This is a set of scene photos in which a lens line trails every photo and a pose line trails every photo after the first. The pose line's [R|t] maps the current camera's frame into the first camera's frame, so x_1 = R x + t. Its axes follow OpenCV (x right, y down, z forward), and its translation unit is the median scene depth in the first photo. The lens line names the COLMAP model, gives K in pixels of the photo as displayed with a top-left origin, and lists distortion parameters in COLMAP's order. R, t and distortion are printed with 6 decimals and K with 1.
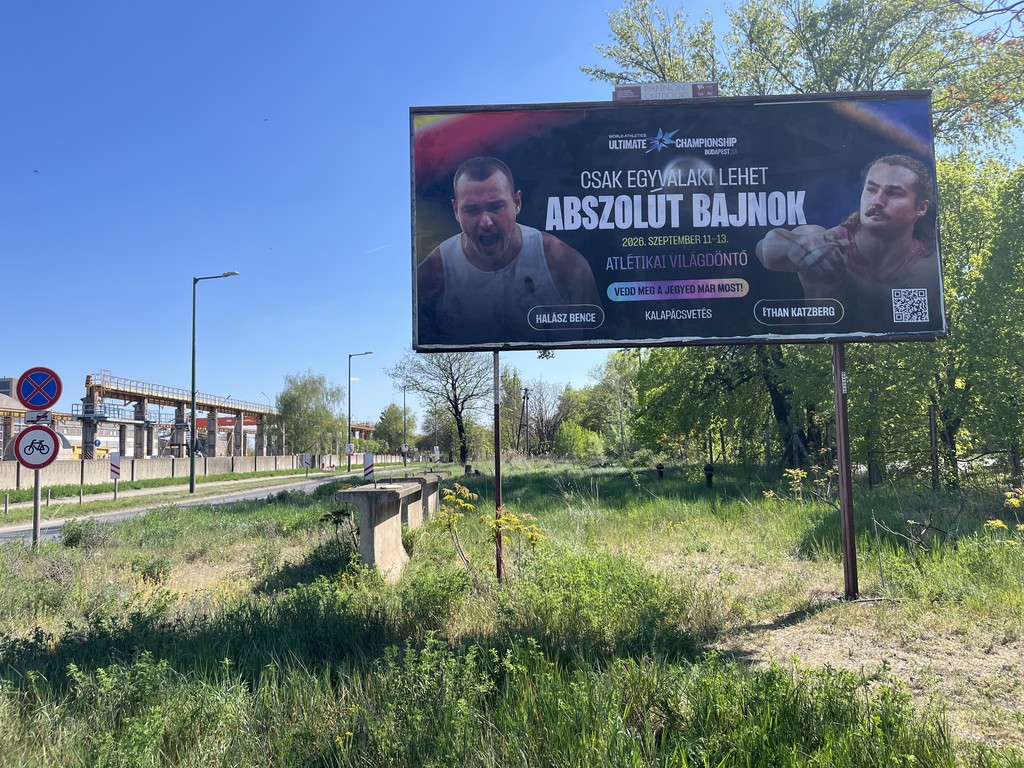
lens RADIAL K [[809.0, 0, 512.0], [0, 809.0, 384.0], [0, 0, 1]] dist [0.062753, -0.092687]
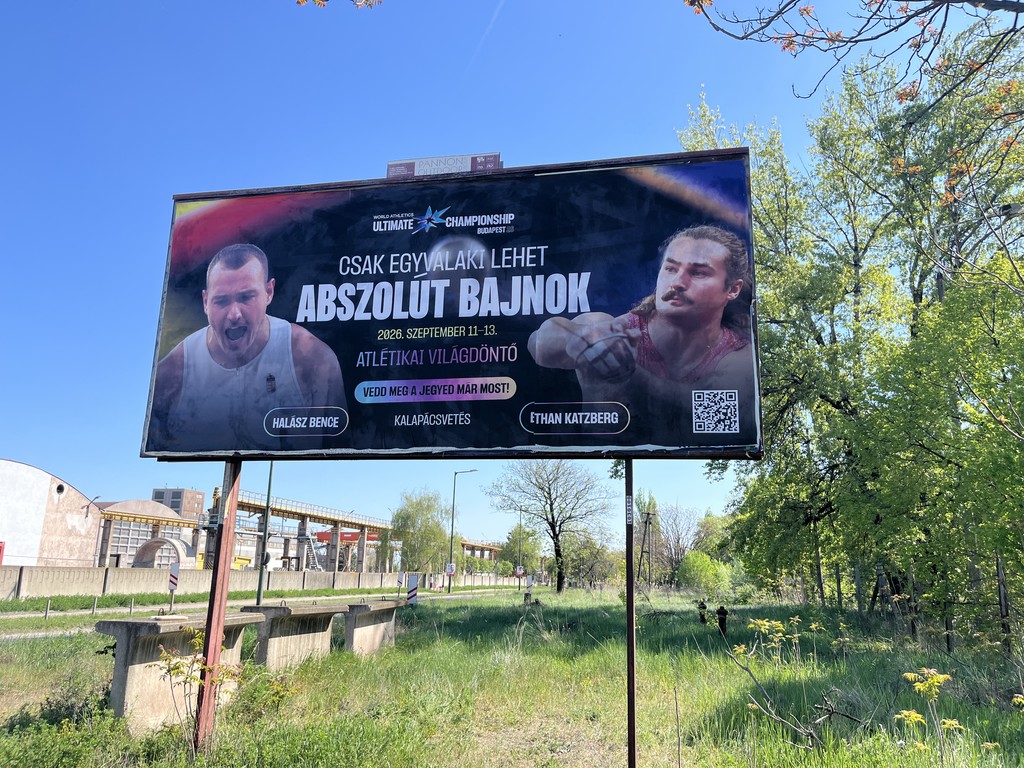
lens RADIAL K [[809.0, 0, 512.0], [0, 809.0, 384.0], [0, 0, 1]] dist [0.062753, -0.092687]
pose [[0.981632, 0.001248, -0.190780, 0.436081], [-0.029547, 0.988908, -0.145560, -0.003973], [0.188482, 0.148523, 0.970781, 0.207367]]
